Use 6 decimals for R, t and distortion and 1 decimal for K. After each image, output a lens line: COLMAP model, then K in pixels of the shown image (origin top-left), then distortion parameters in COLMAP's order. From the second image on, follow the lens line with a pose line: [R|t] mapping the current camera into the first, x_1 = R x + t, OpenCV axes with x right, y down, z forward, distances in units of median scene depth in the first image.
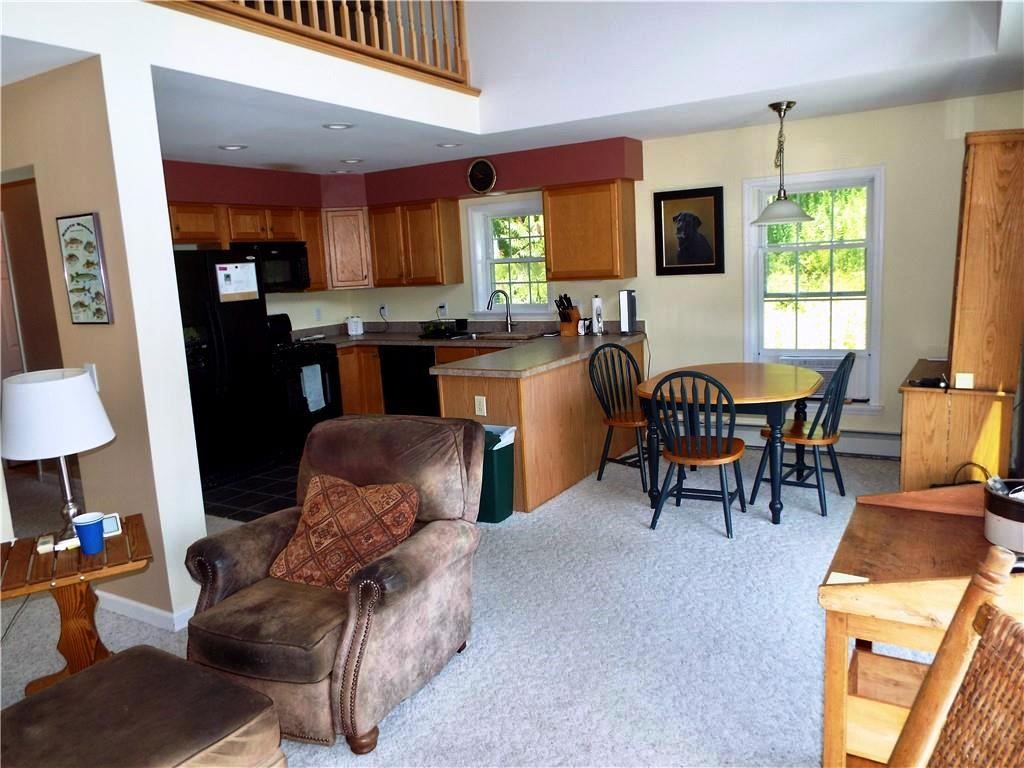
lens RADIAL K [[745.5, 0, 518.2], [0, 745.5, 383.9], [0, 0, 1]] dist [-0.016192, 0.007943]
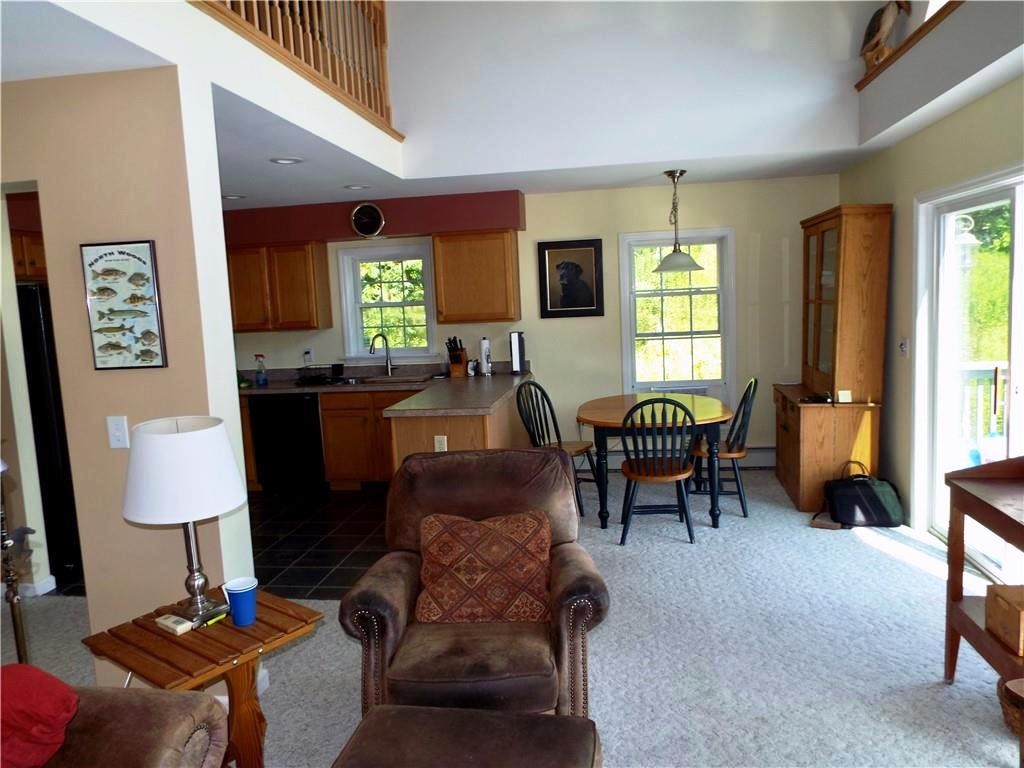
lens RADIAL K [[748.0, 0, 519.3], [0, 748.0, 383.8], [0, 0, 1]] dist [-0.021031, 0.024901]
pose [[0.921804, -0.036320, 0.385950, -0.376217], [0.061860, 0.996625, -0.053959, 0.008237], [-0.382688, 0.073614, 0.920940, 0.029520]]
